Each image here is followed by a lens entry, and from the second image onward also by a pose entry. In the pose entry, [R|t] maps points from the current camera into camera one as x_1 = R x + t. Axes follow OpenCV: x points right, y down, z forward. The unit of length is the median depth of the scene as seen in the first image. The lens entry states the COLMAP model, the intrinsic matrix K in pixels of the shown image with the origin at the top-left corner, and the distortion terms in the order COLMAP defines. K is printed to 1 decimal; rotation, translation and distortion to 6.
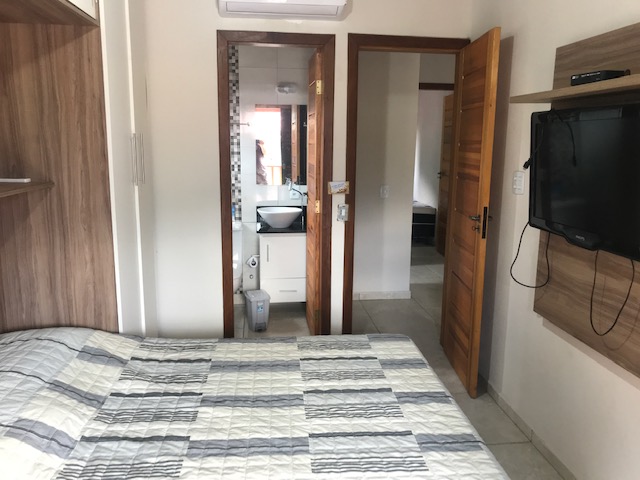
lens RADIAL K [[522.6, 0, 320.4], [0, 522.6, 238.1], [0, 0, 1]] dist [0.015786, -0.002321]
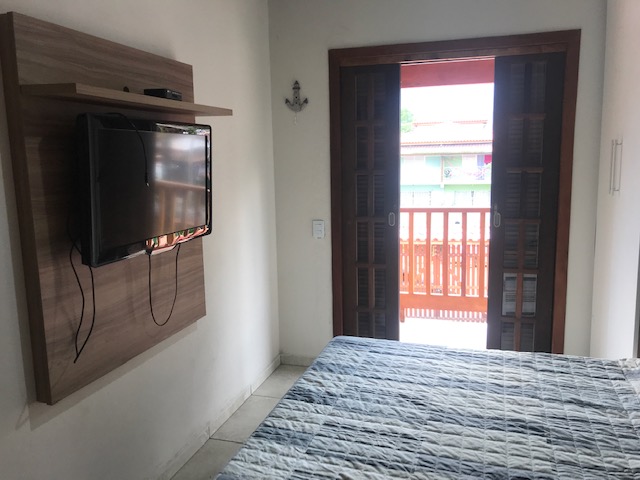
lens RADIAL K [[522.6, 0, 321.3], [0, 522.6, 239.1], [0, 0, 1]] dist [0.015786, -0.002321]
pose [[-0.924205, -0.049335, 0.378697, -0.192054], [0.080053, 0.944562, 0.318424, -0.310800], [-0.373412, 0.324605, -0.869020, 1.748309]]
